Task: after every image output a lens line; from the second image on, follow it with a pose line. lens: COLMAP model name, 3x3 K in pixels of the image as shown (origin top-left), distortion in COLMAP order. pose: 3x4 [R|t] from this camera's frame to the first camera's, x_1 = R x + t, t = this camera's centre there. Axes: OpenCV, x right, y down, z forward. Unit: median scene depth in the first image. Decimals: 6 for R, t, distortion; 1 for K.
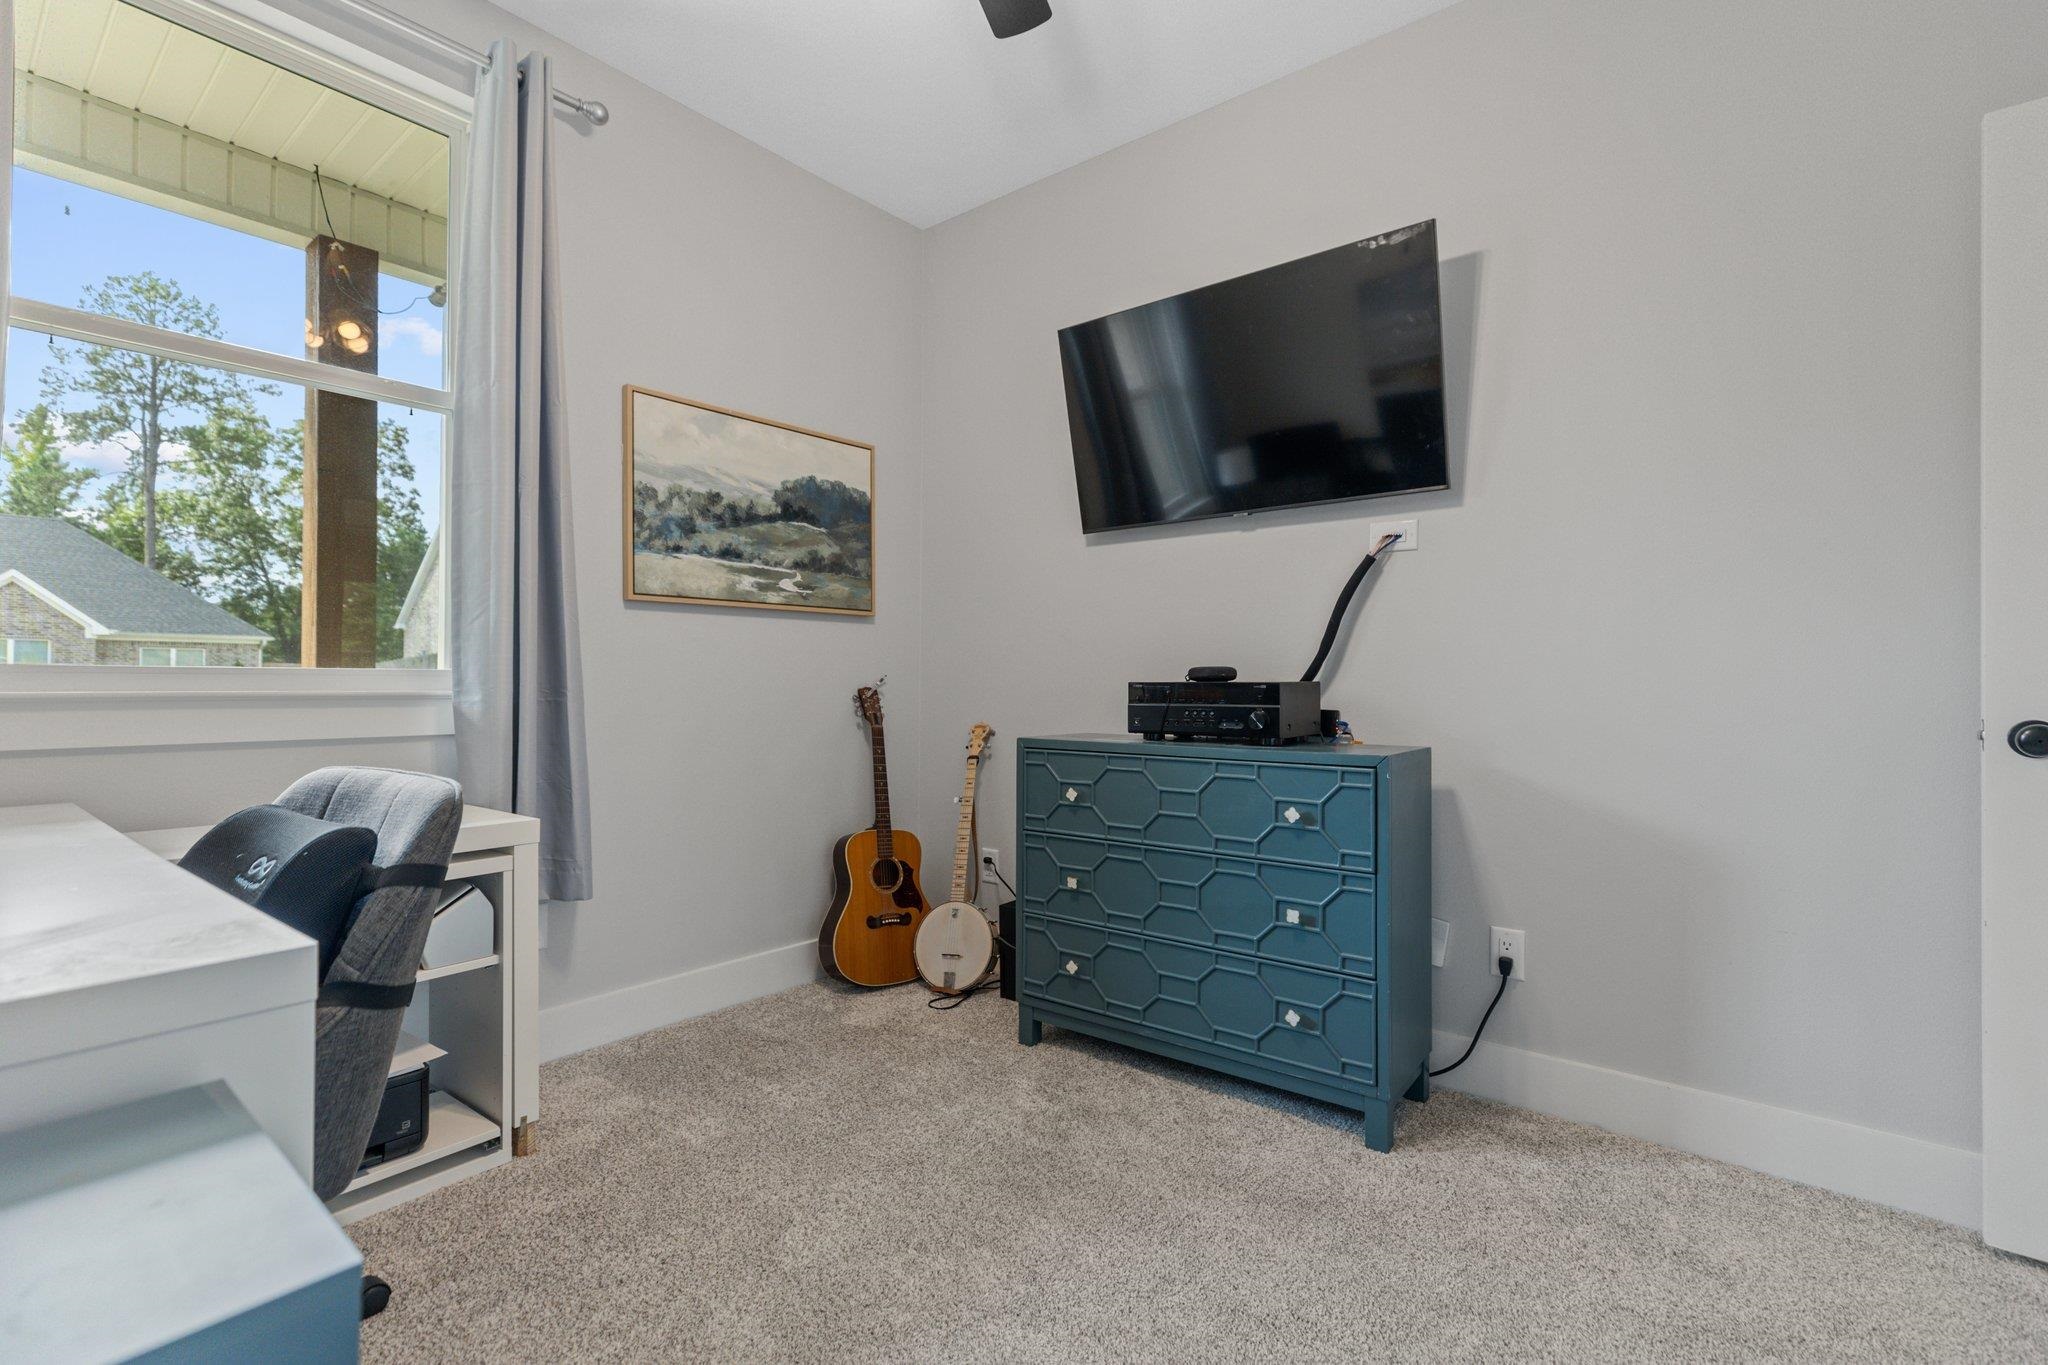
lens RADIAL K [[925.9, 0, 1022.3], [0, 925.9, 680.9], [0, 0, 1]] dist [0.006203, -0.001459]
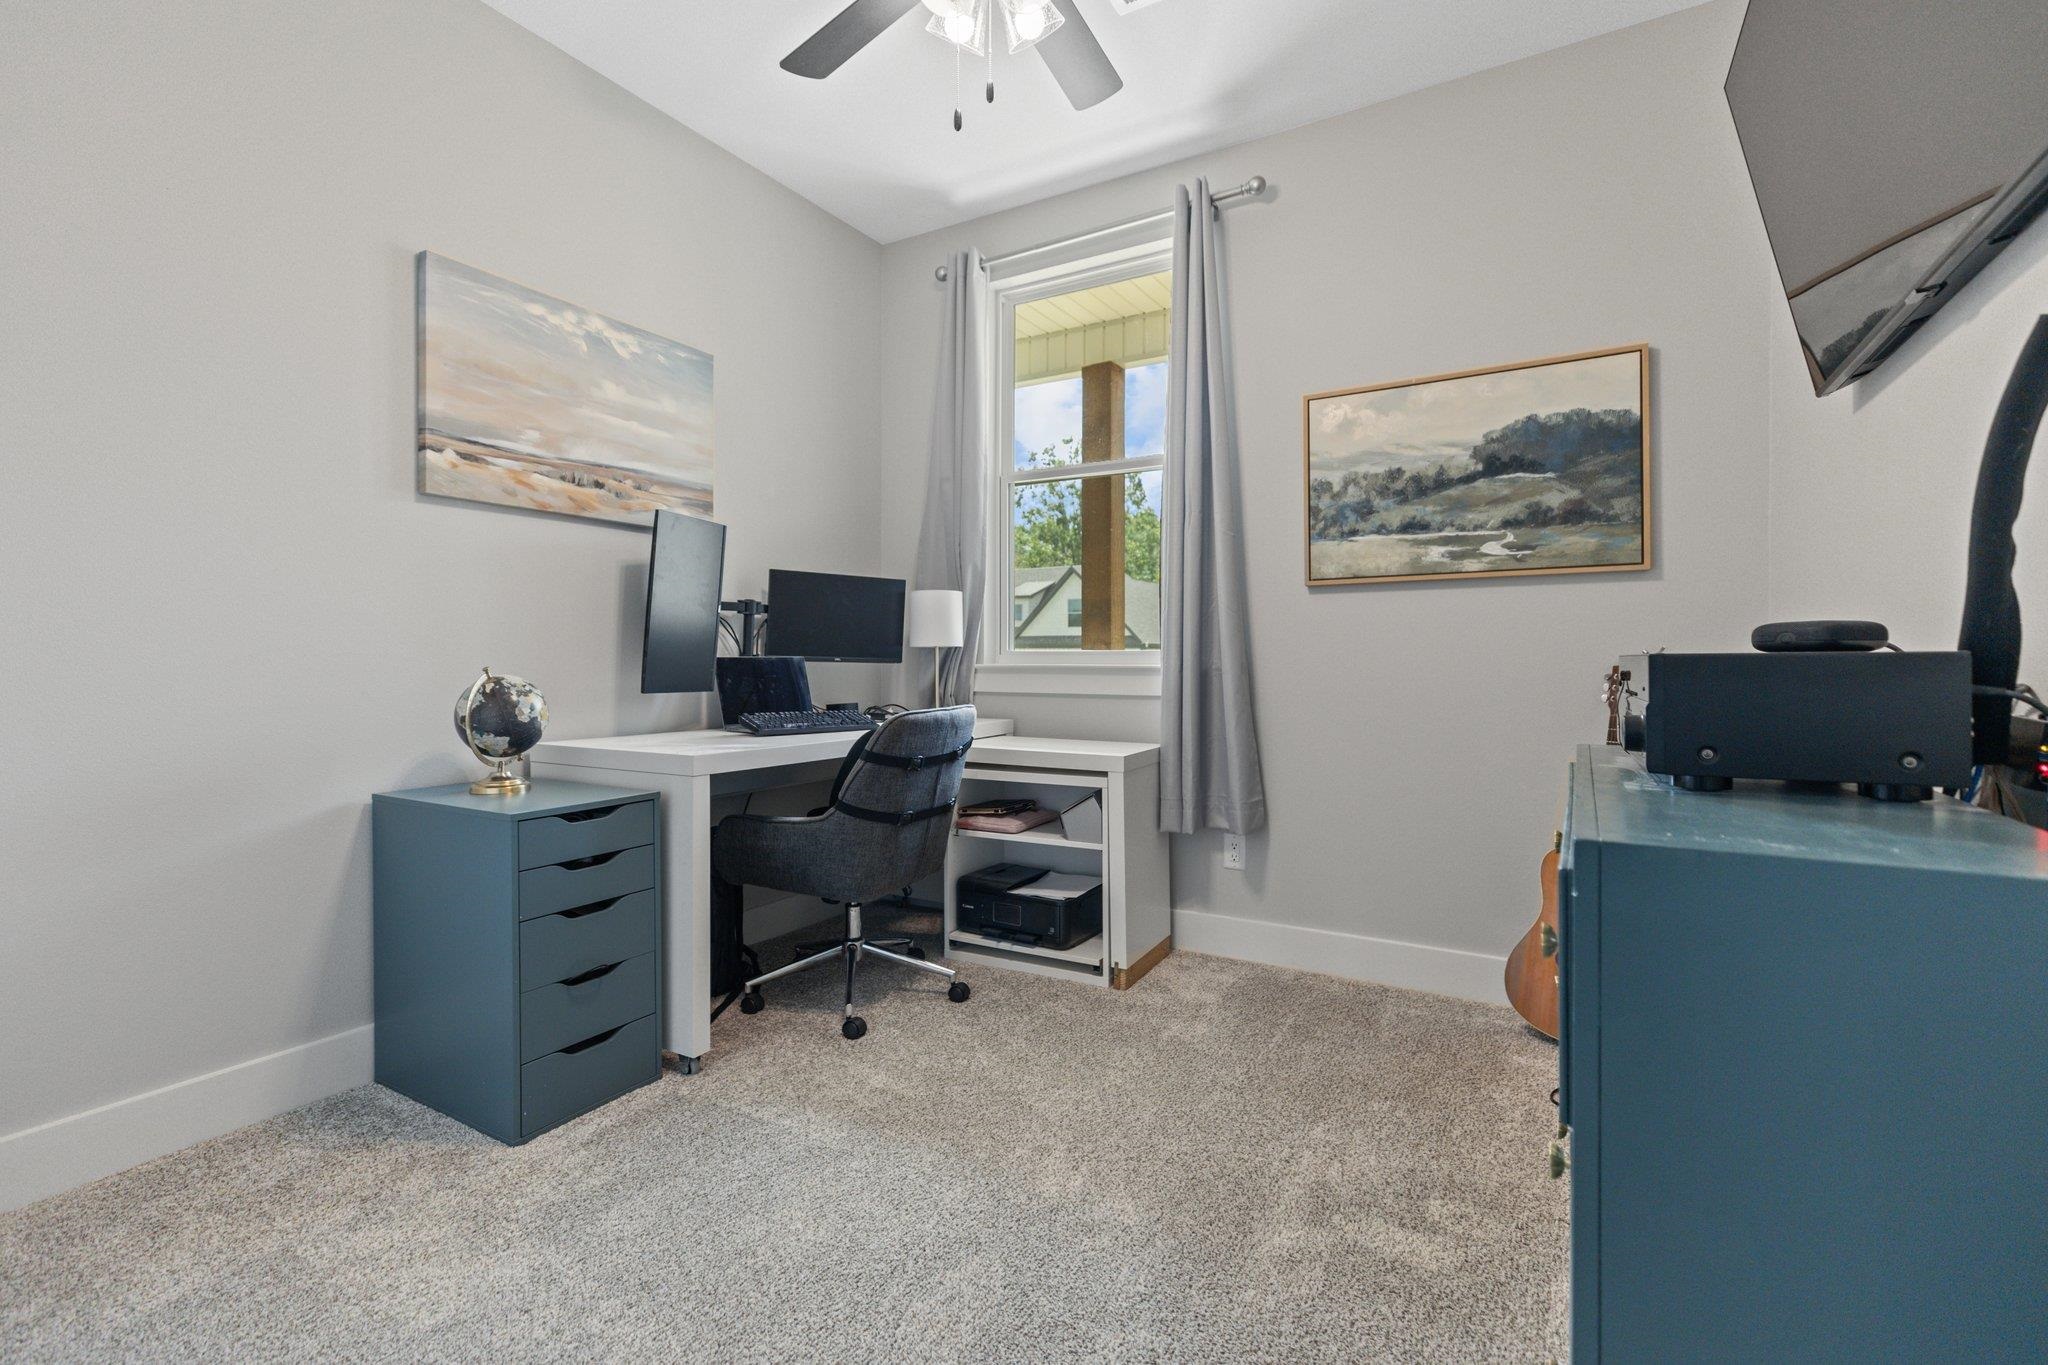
lens RADIAL K [[925.9, 0, 1022.0], [0, 925.9, 671.0], [0, 0, 1]] dist [0.006203, -0.001459]
pose [[0.150422, 0.007470, -0.988594, 0.588735], [0.001597, 0.999968, 0.007799, 0.006270], [0.988621, -0.002752, 0.150405, 0.444461]]
